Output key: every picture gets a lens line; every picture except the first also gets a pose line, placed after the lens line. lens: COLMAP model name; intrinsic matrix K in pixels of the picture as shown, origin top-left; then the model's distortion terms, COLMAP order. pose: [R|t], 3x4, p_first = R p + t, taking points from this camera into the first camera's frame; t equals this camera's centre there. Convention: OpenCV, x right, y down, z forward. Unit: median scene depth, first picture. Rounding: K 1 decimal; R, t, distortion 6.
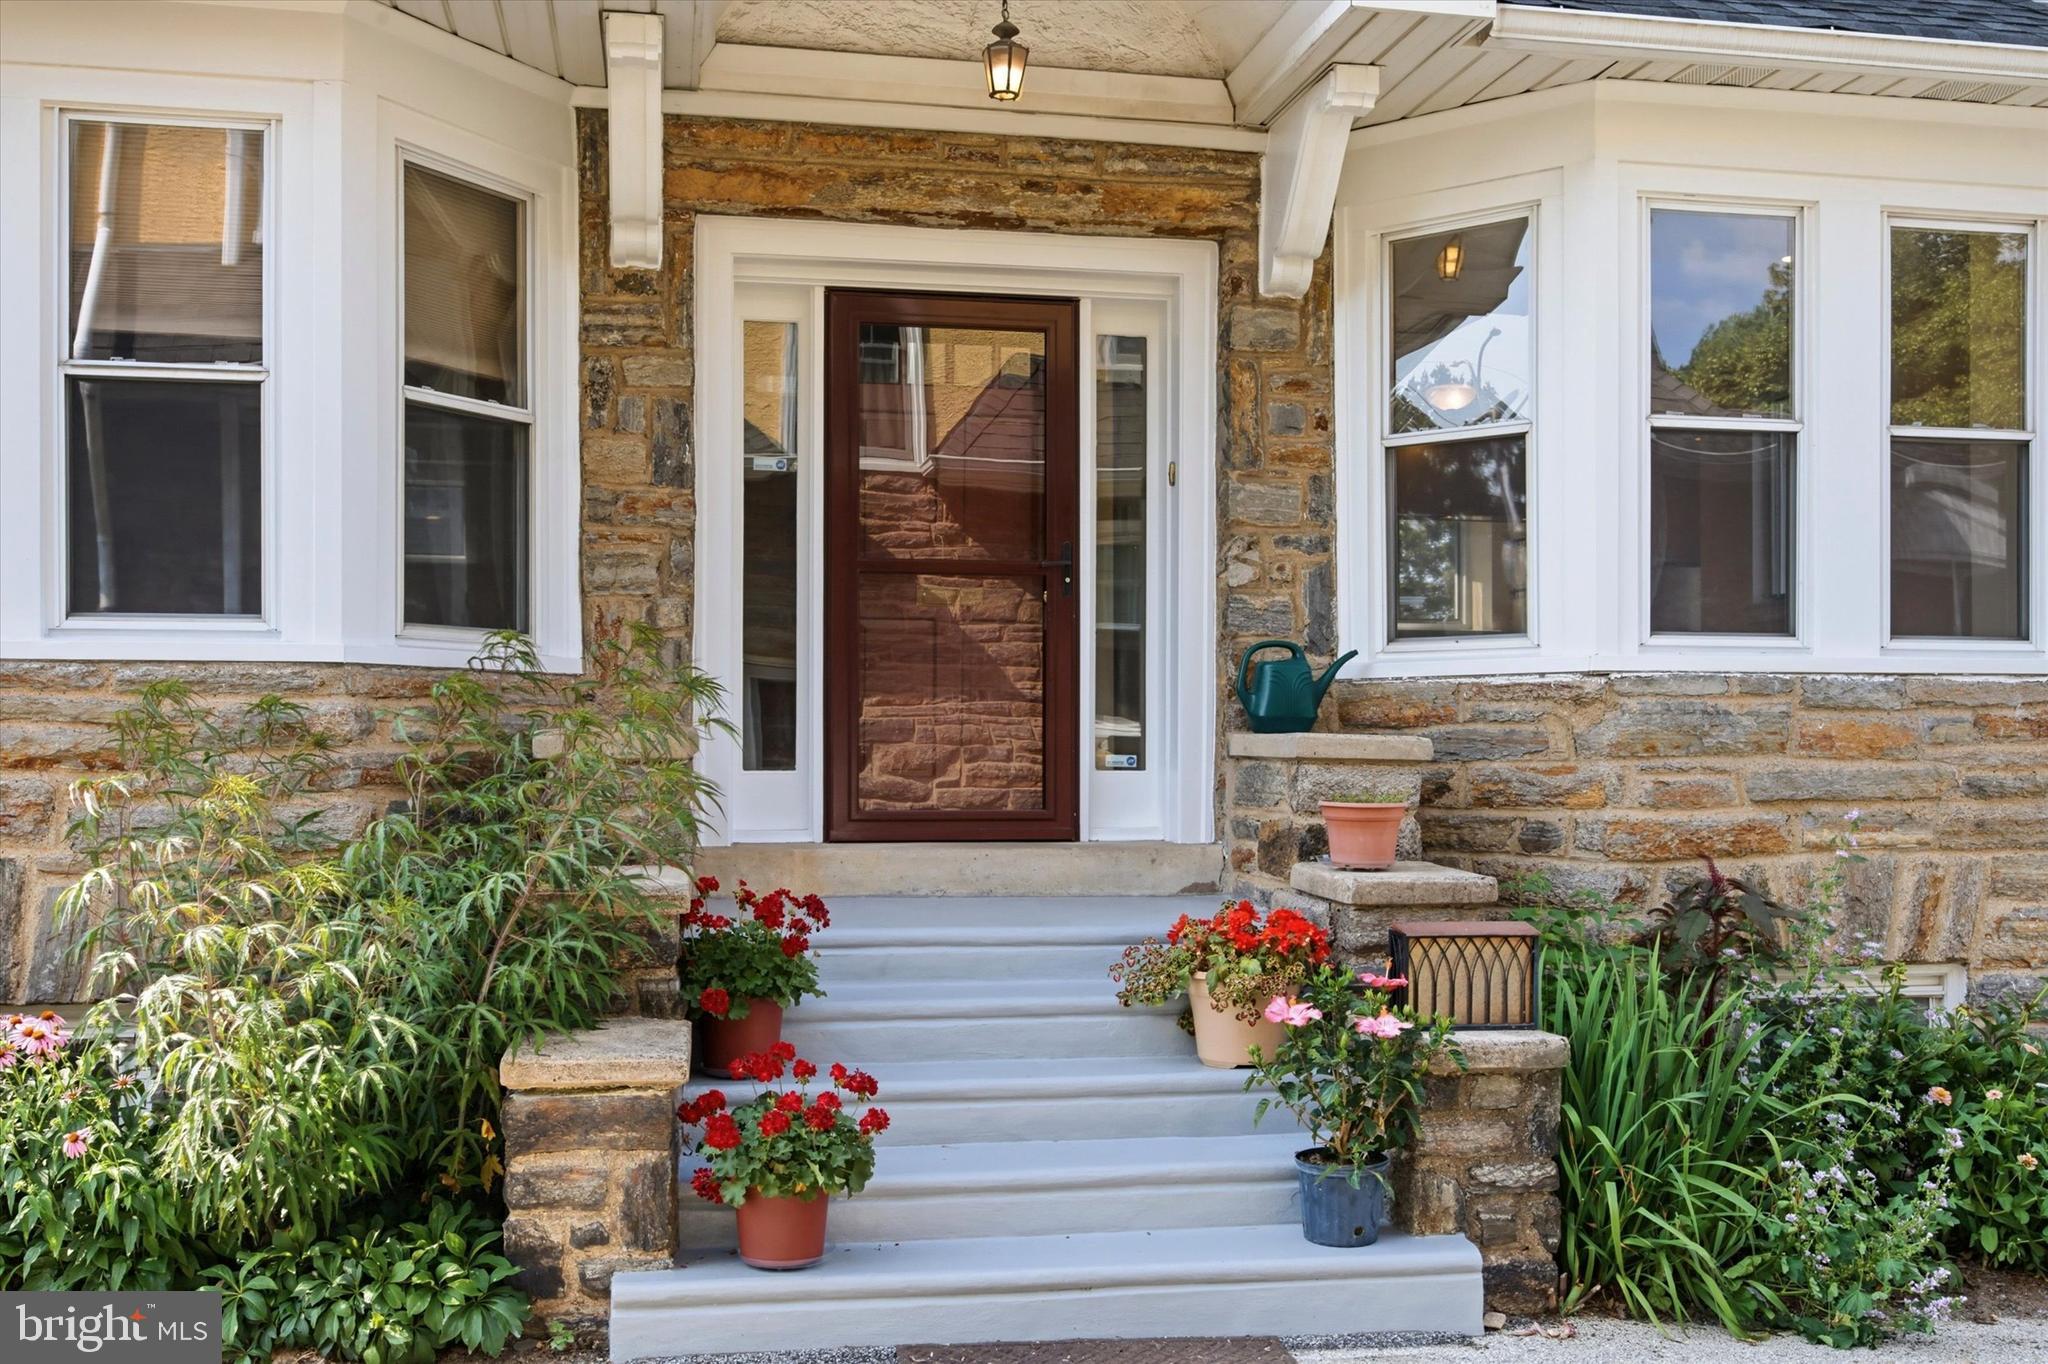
lens RADIAL K [[1937.3, 0, 1025.8], [0, 1937.3, 739.1], [0, 0, 1]] dist [0.013240, 0.000000]
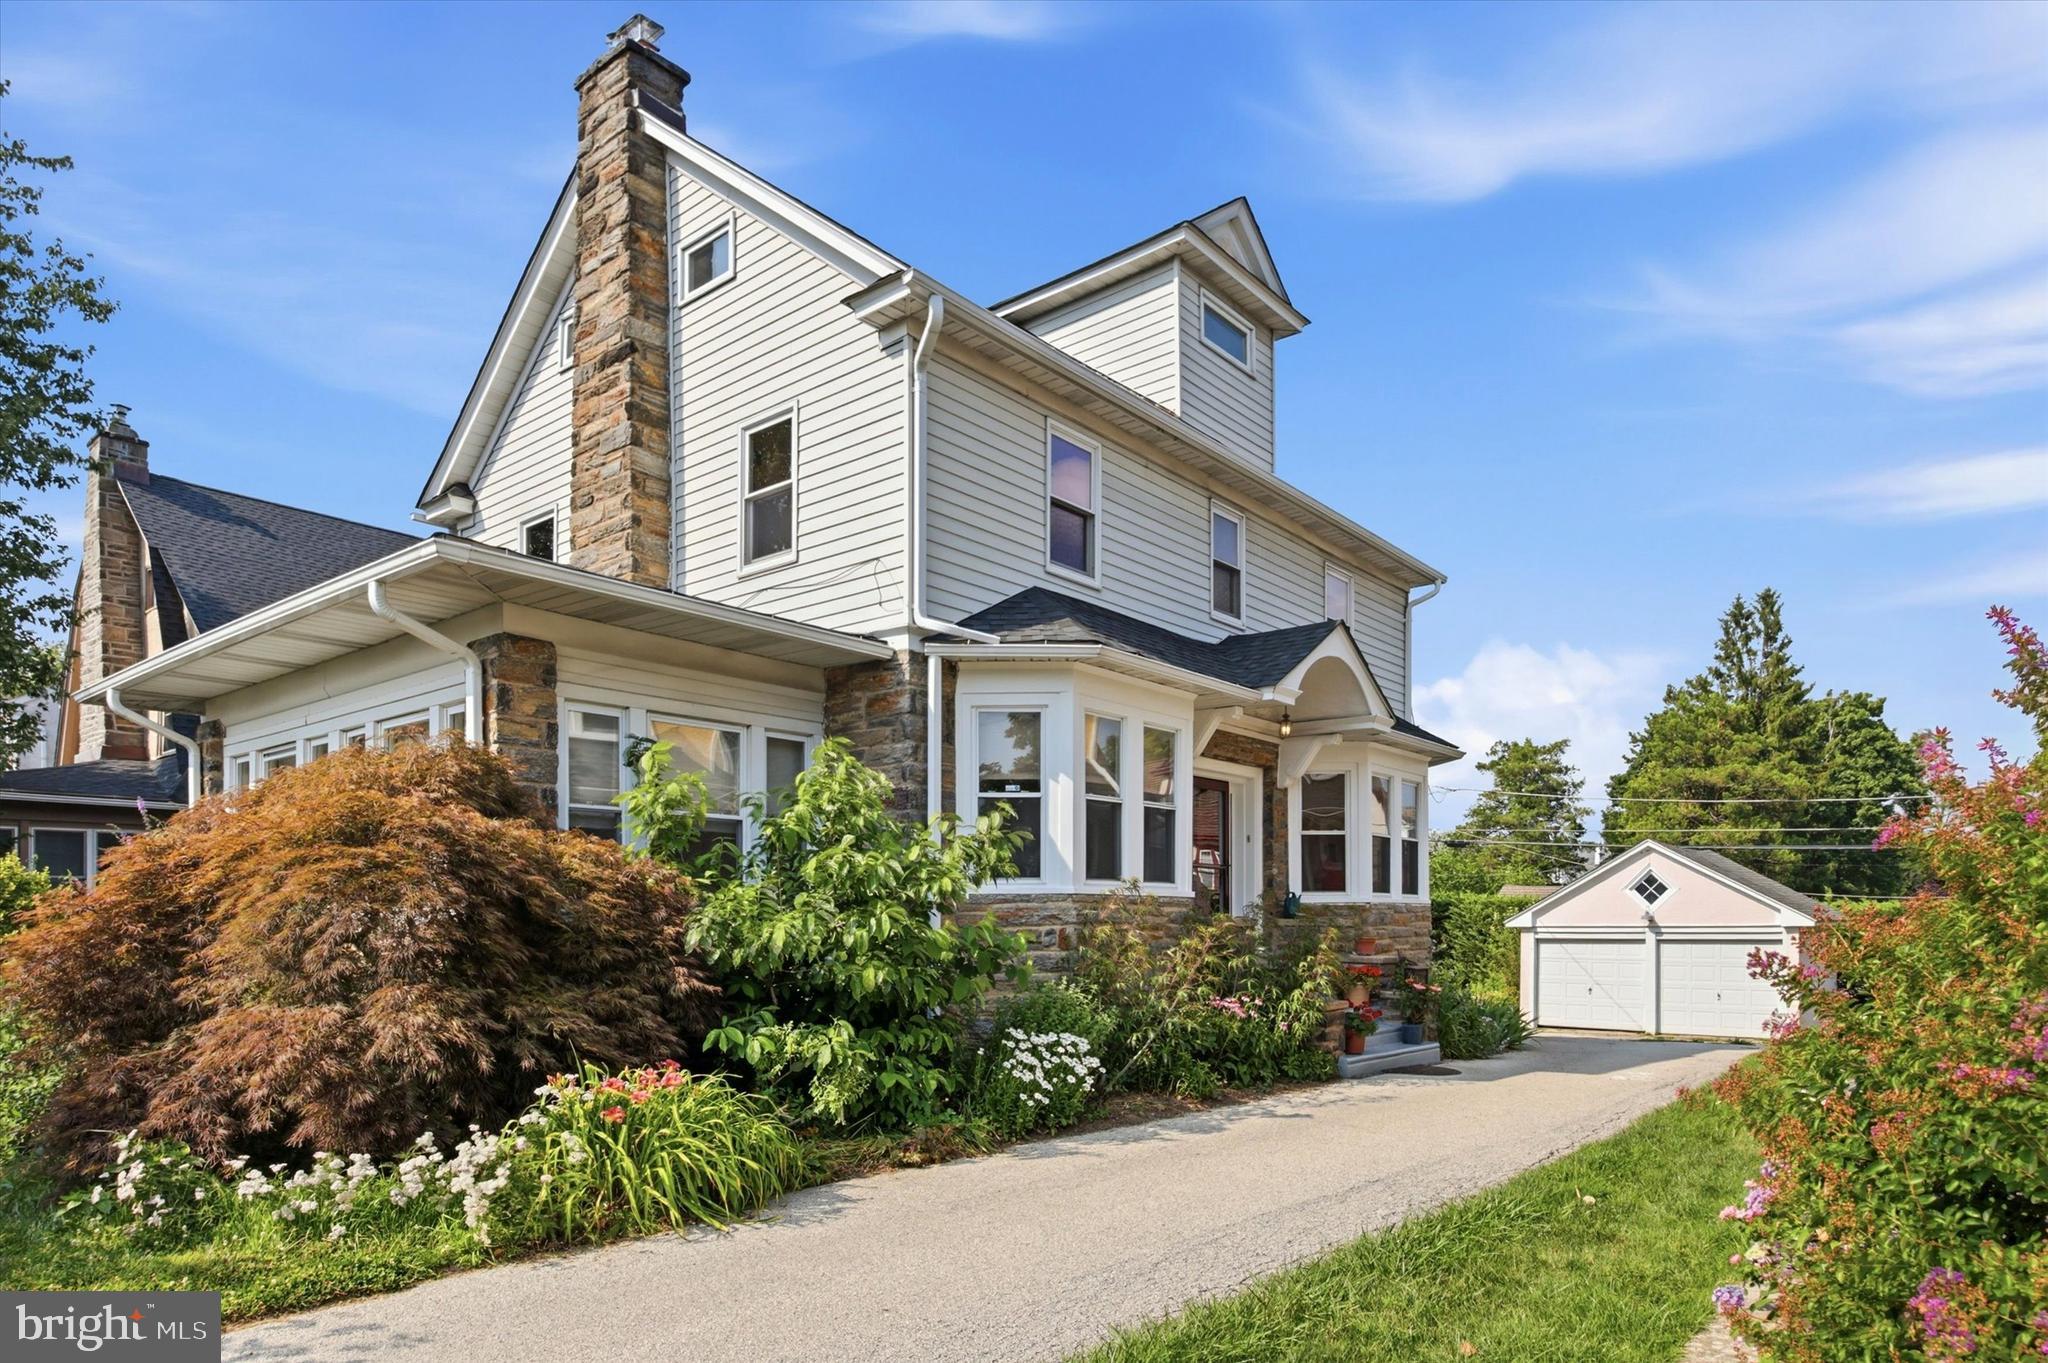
lens RADIAL K [[1182.7, 0, 1090.2], [0, 1182.7, 914.0], [0, 0, 1]] dist [0.049498, 0.003391]
pose [[0.758793, 0.002492, 0.651328, -1.575701], [0.001517, 0.999983, -0.005594, -0.001671], [-0.651331, 0.005233, 0.758776, -0.358887]]
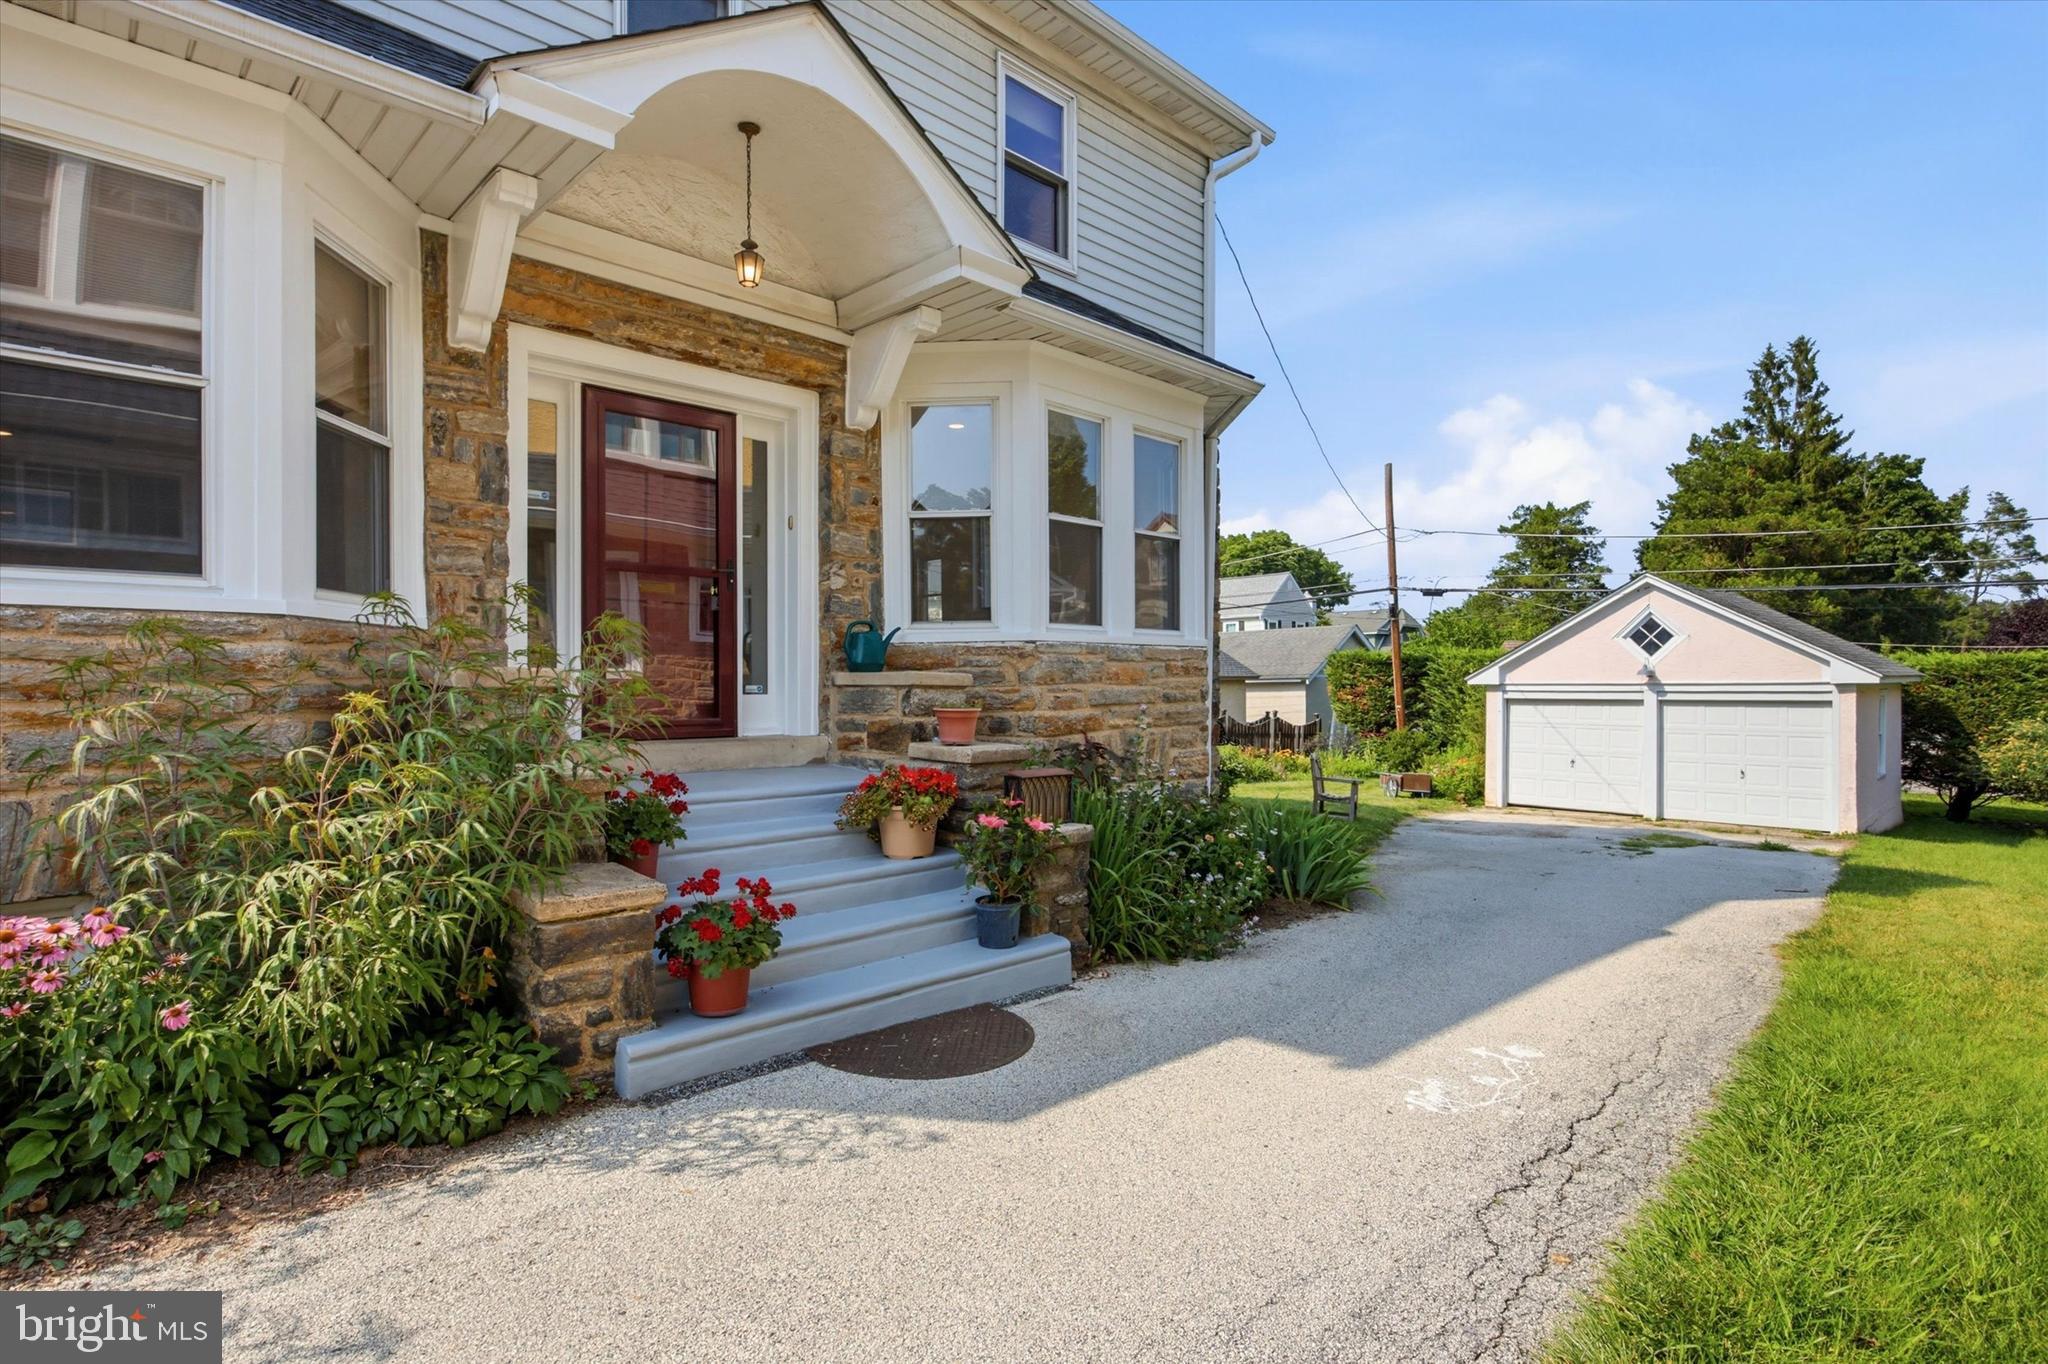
lens RADIAL K [[1006.2, 0, 1029.2], [0, 1006.2, 683.7], [0, 0, 1]] dist [0.011555, -0.001641]
pose [[0.840454, -0.005127, 0.541859, -0.263203], [0.004136, 0.999987, 0.003047, 0.005735], [-0.541868, -0.000320, 0.840464, 0.143359]]
